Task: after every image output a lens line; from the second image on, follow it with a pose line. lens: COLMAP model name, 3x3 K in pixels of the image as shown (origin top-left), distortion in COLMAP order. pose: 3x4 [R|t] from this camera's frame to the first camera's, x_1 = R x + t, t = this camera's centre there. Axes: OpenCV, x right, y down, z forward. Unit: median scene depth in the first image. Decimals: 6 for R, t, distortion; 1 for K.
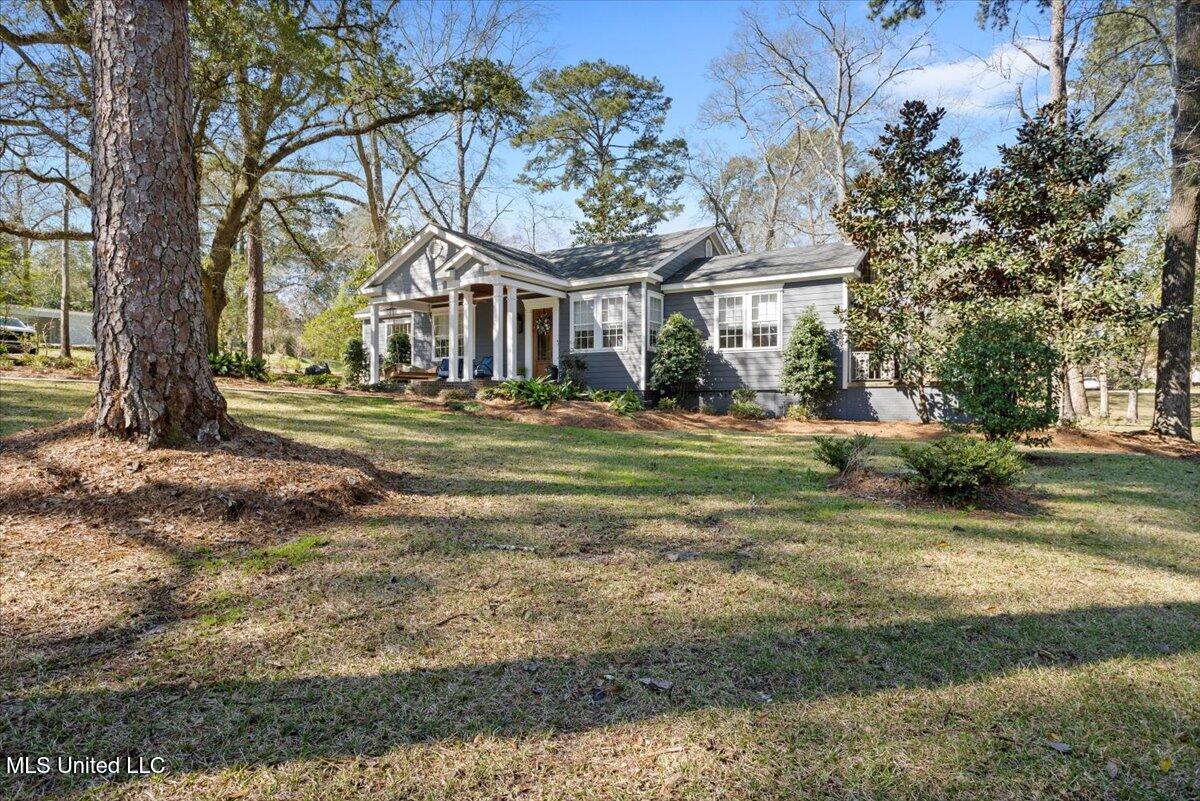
lens RADIAL K [[609.4, 0, 645.0], [0, 609.4, 401.6], [0, 0, 1]] dist [-0.004160, 0.000259]
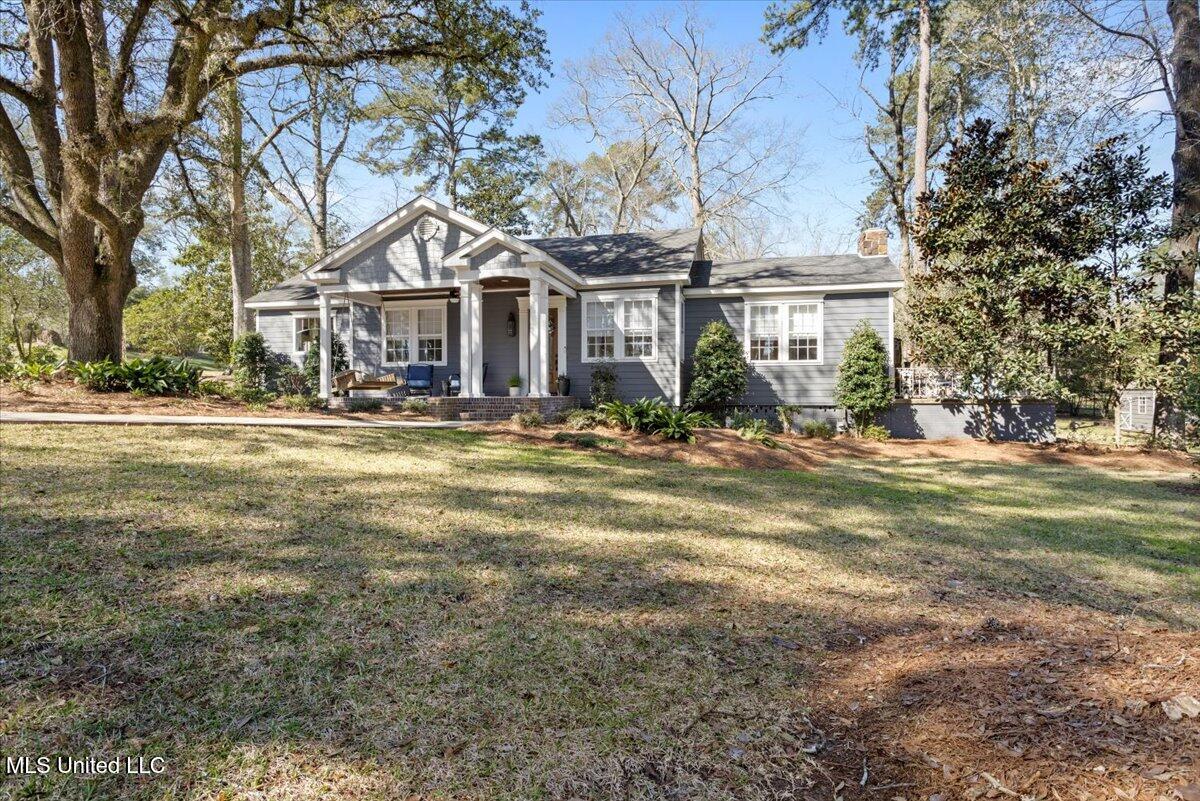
lens RADIAL K [[580.0, 0, 607.2], [0, 580.0, 399.3], [0, 0, 1]] dist [-0.001118, 0.000950]
pose [[0.959214, -0.003028, 0.282665, -0.332318], [0.000862, 0.999969, 0.007789, -0.034343], [-0.282680, -0.007227, 0.959187, 0.207513]]
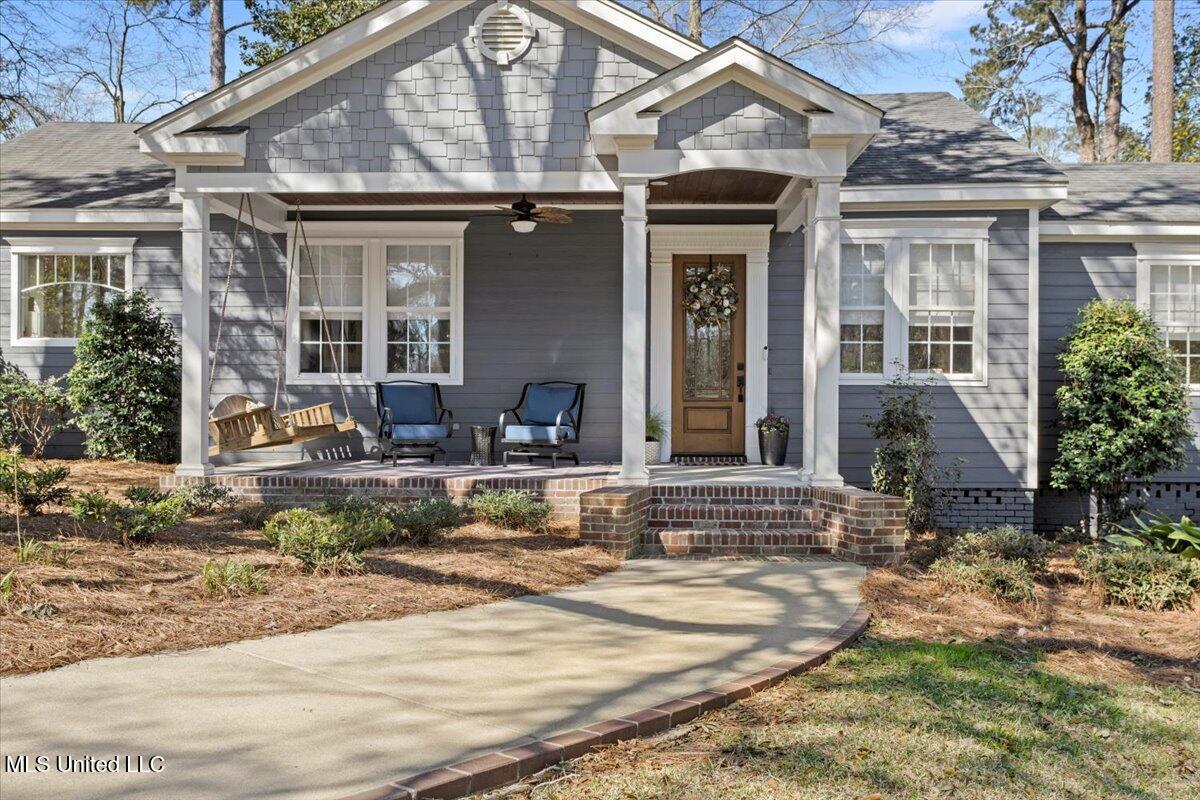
lens RADIAL K [[1012.0, 0, 600.0], [0, 1012.0, 400.0], [0, 0, 1]] dist [0.010490, 0.014996]
pose [[0.895675, 0.009323, 0.444612, -0.521117], [-0.008421, 0.999957, -0.004003, -0.068737], [-0.444630, -0.000159, 0.895715, 0.527360]]
